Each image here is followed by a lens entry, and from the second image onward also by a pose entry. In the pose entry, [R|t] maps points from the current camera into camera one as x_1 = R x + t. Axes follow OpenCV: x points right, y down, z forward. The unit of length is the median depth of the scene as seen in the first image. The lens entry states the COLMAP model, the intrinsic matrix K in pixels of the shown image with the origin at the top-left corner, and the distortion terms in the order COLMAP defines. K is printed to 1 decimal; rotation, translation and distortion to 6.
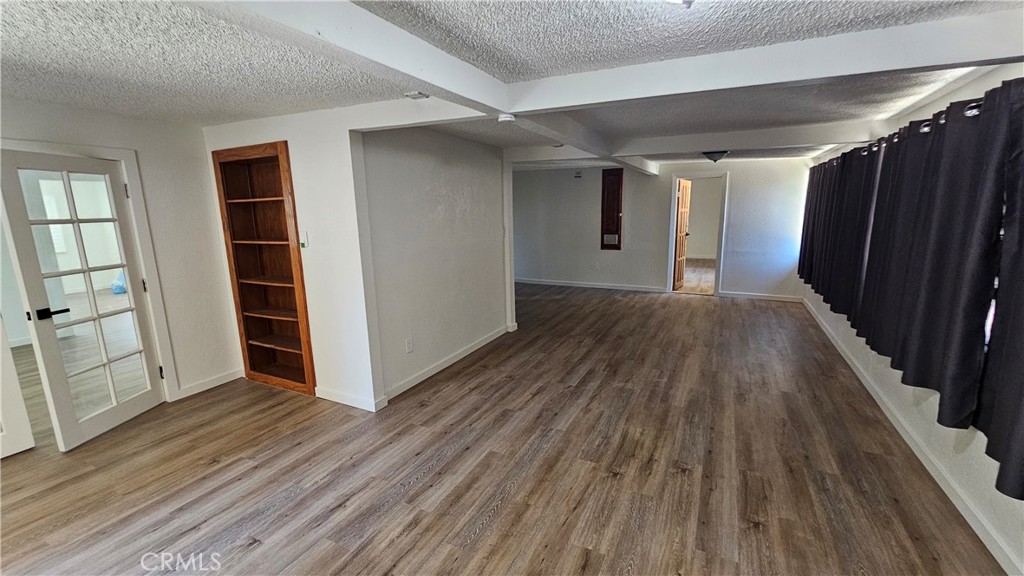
lens RADIAL K [[422.6, 0, 509.1], [0, 422.6, 291.3], [0, 0, 1]] dist [-0.001167, -0.000226]
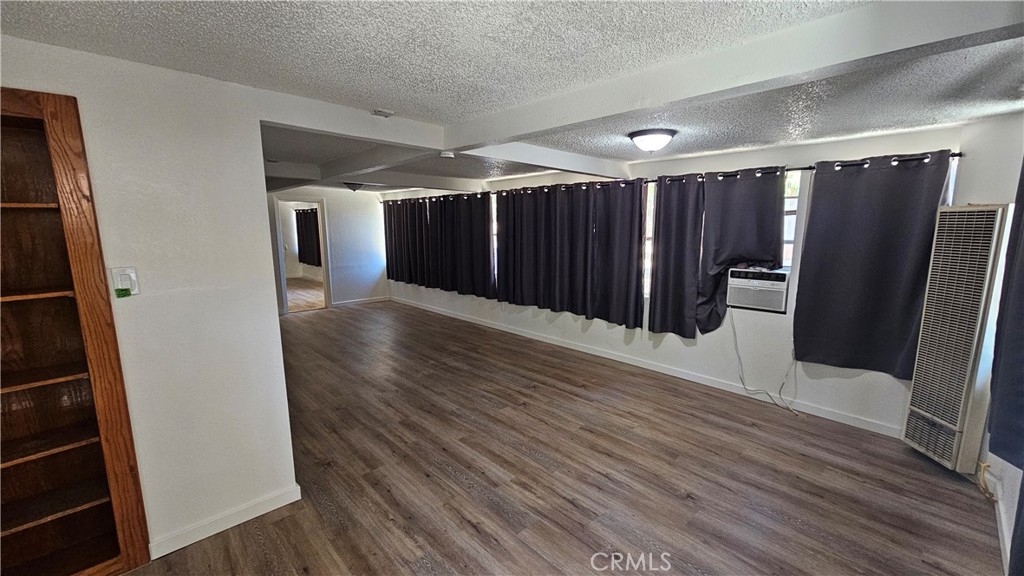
lens RADIAL K [[422.6, 0, 509.1], [0, 422.6, 291.3], [0, 0, 1]] dist [-0.001167, -0.000226]
pose [[0.339354, -0.131533, 0.931417, -1.016789], [0.179826, 0.980985, 0.073014, -0.073915], [-0.923310, 0.142716, 0.356554, 0.413748]]
